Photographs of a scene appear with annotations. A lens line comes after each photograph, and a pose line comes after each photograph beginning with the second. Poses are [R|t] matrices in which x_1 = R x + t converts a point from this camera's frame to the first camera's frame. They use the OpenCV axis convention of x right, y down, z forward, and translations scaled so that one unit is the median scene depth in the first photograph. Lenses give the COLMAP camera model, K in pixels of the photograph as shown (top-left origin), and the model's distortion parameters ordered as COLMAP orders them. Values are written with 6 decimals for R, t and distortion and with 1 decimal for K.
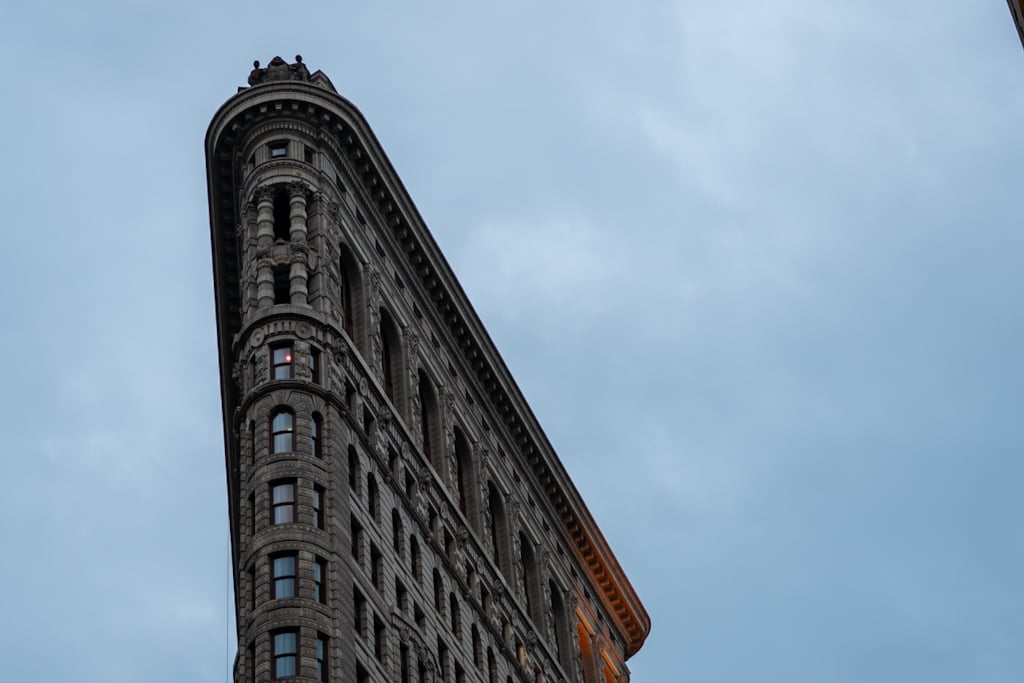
lens RADIAL K [[2200.4, 0, 512.3], [0, 2200.4, 343.2], [0, 0, 1]] dist [-0.007200, 0.000000]
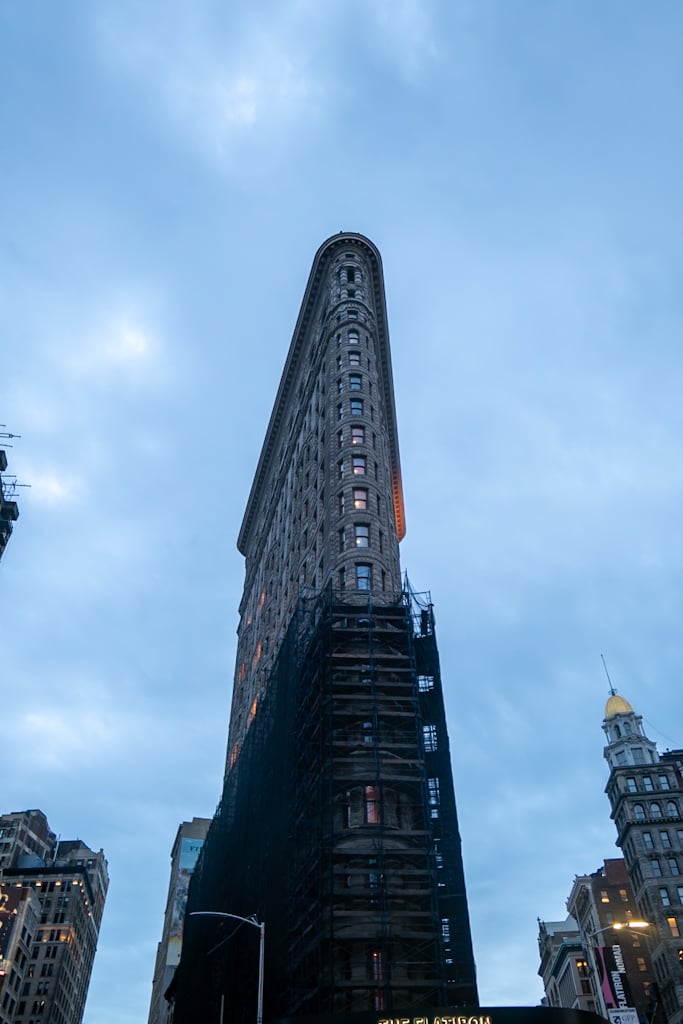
lens RADIAL K [[707.3, 0, 344.6], [0, 707.3, 509.7], [0, 0, 1]] dist [-0.077508, 0.013543]
pose [[0.974325, 0.197985, 0.107202, -0.144033], [-0.190346, 0.978659, -0.077430, 0.250288], [-0.120244, 0.055036, 0.991218, 0.269044]]
